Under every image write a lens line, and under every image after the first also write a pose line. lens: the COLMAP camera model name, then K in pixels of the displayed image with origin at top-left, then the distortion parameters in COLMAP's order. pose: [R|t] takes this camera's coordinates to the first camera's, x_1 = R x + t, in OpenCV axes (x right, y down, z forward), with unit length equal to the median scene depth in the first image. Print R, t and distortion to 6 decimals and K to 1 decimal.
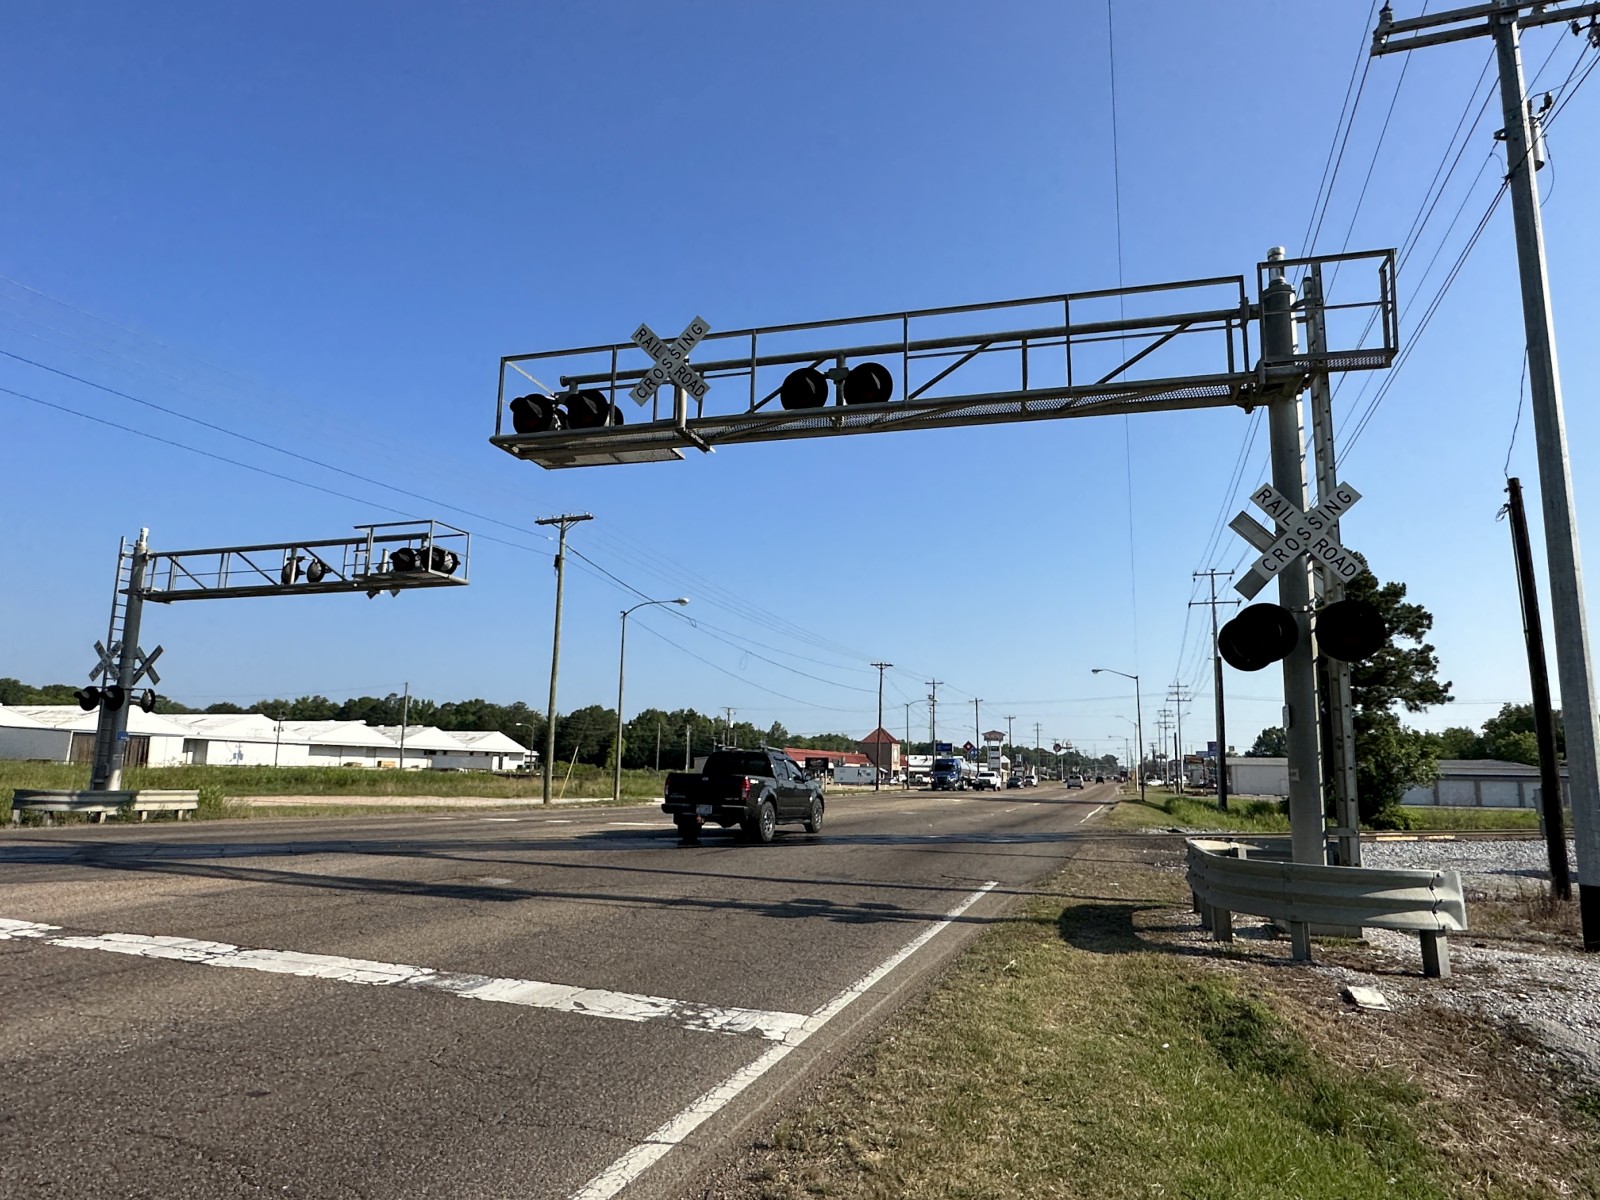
lens RADIAL K [[991.3, 0, 787.5], [0, 991.3, 609.8], [0, 0, 1]] dist [-0.001898, 0.000965]
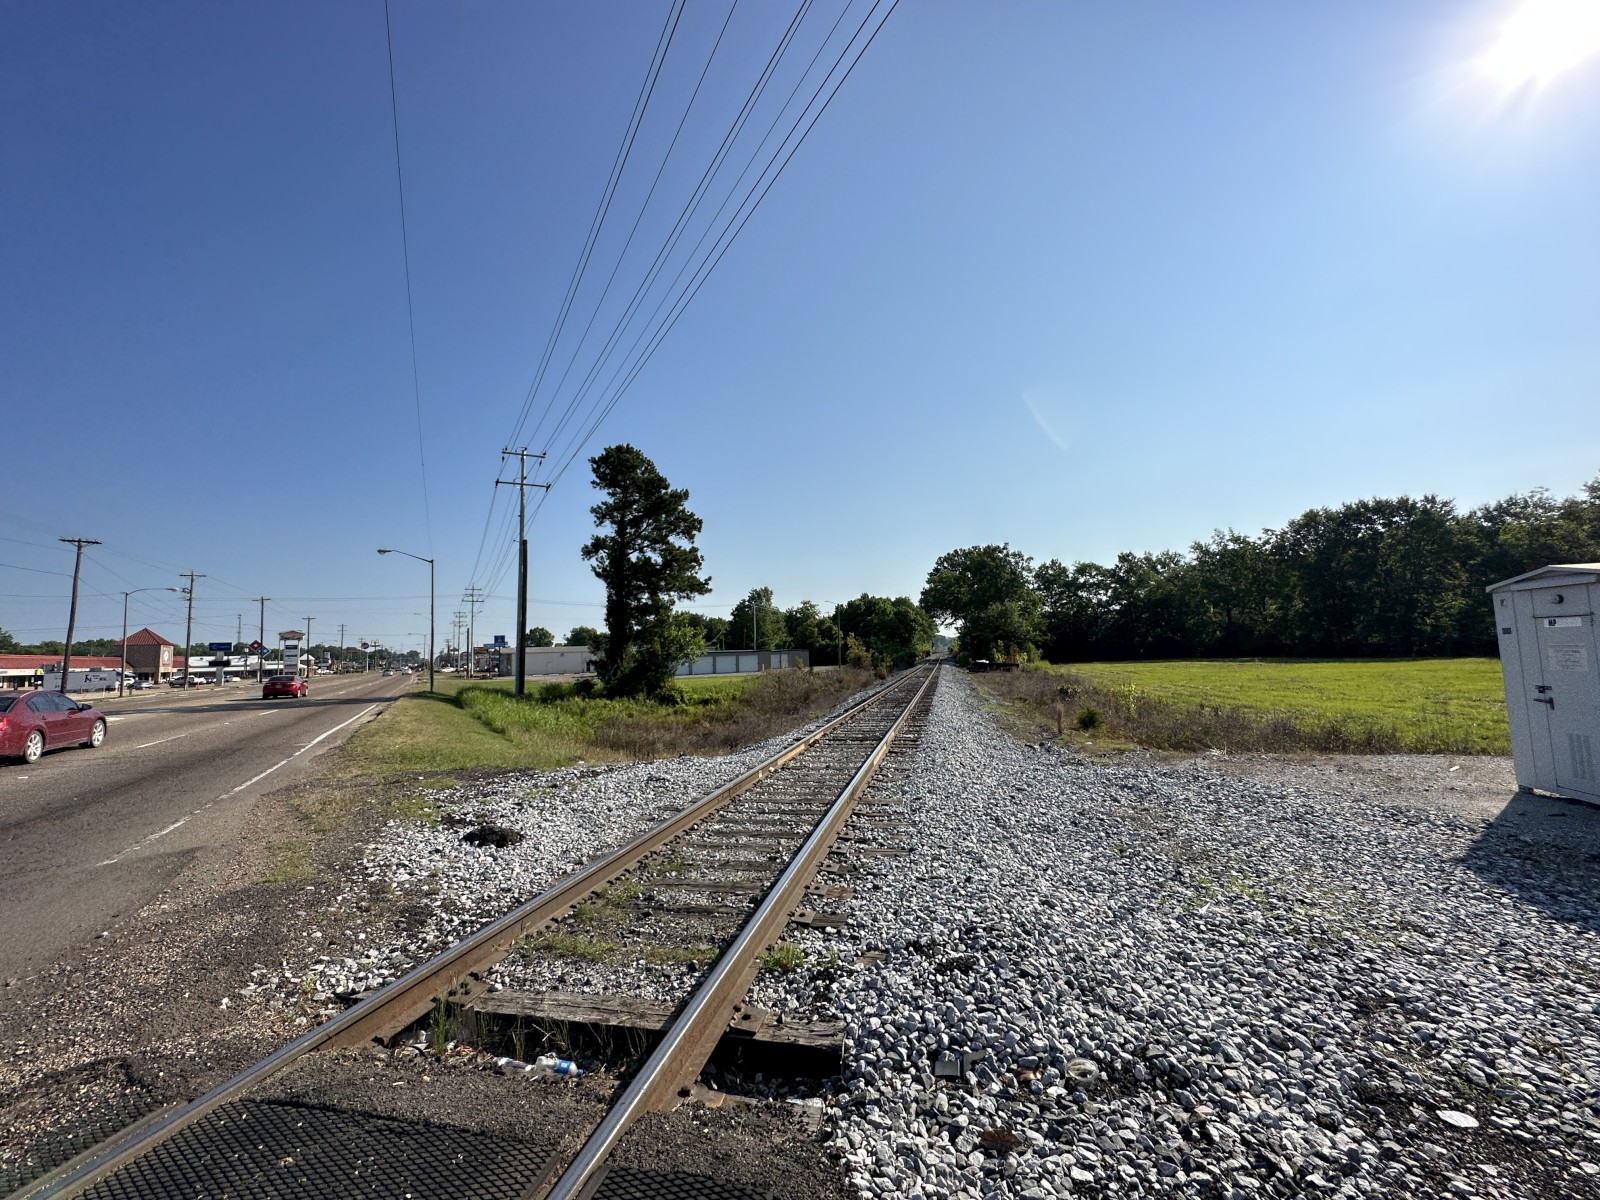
lens RADIAL K [[646.3, 0, 800.0], [0, 646.3, 600.0], [0, 0, 1]] dist [0.000494, 0.000001]
pose [[0.661866, 0.025070, 0.749203, 0.673804], [-0.078097, 0.996308, 0.035654, 0.295761], [-0.745543, -0.082108, 0.661380, 1.788241]]
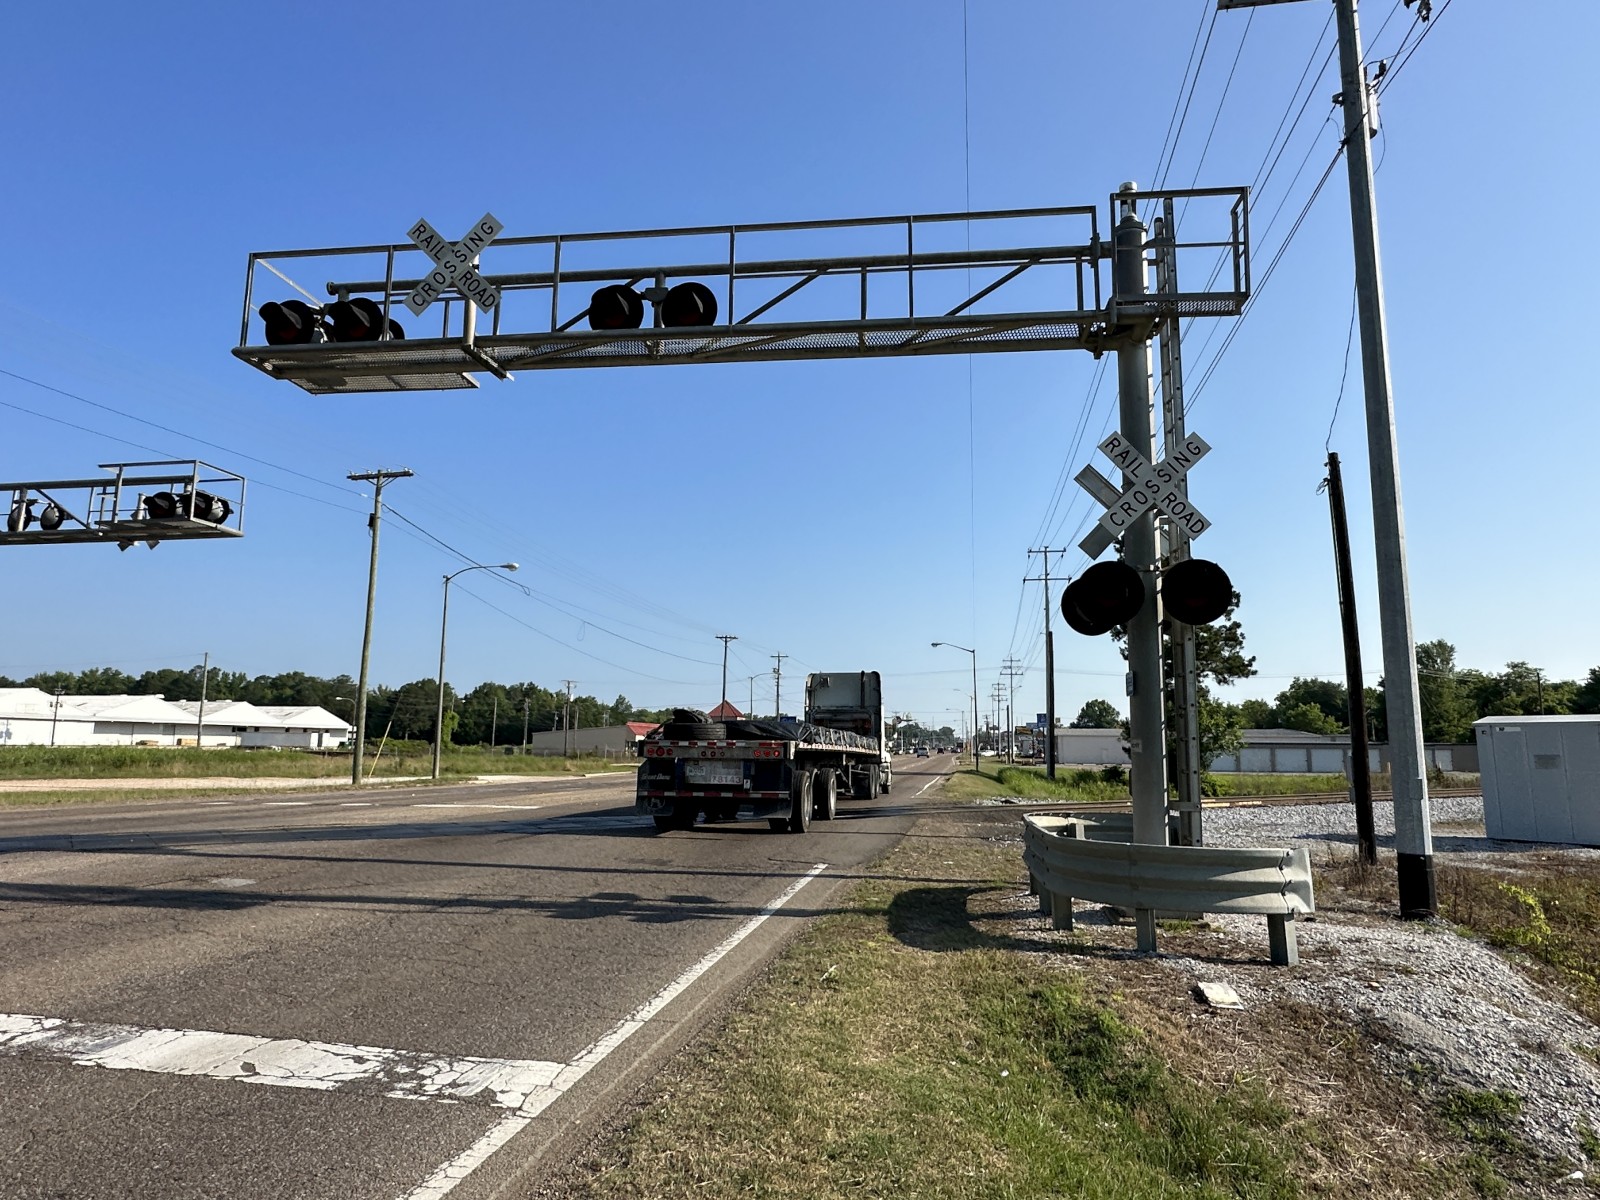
lens RADIAL K [[992.3, 0, 795.1], [0, 992.3, 600.0], [0, 0, 1]] dist [-0.002957, 0.001670]
pose [[0.987085, 0.013687, 0.159611, 0.033588], [-0.016323, 0.999751, 0.015215, 0.015761], [-0.159363, -0.017623, 0.987063, 0.102844]]
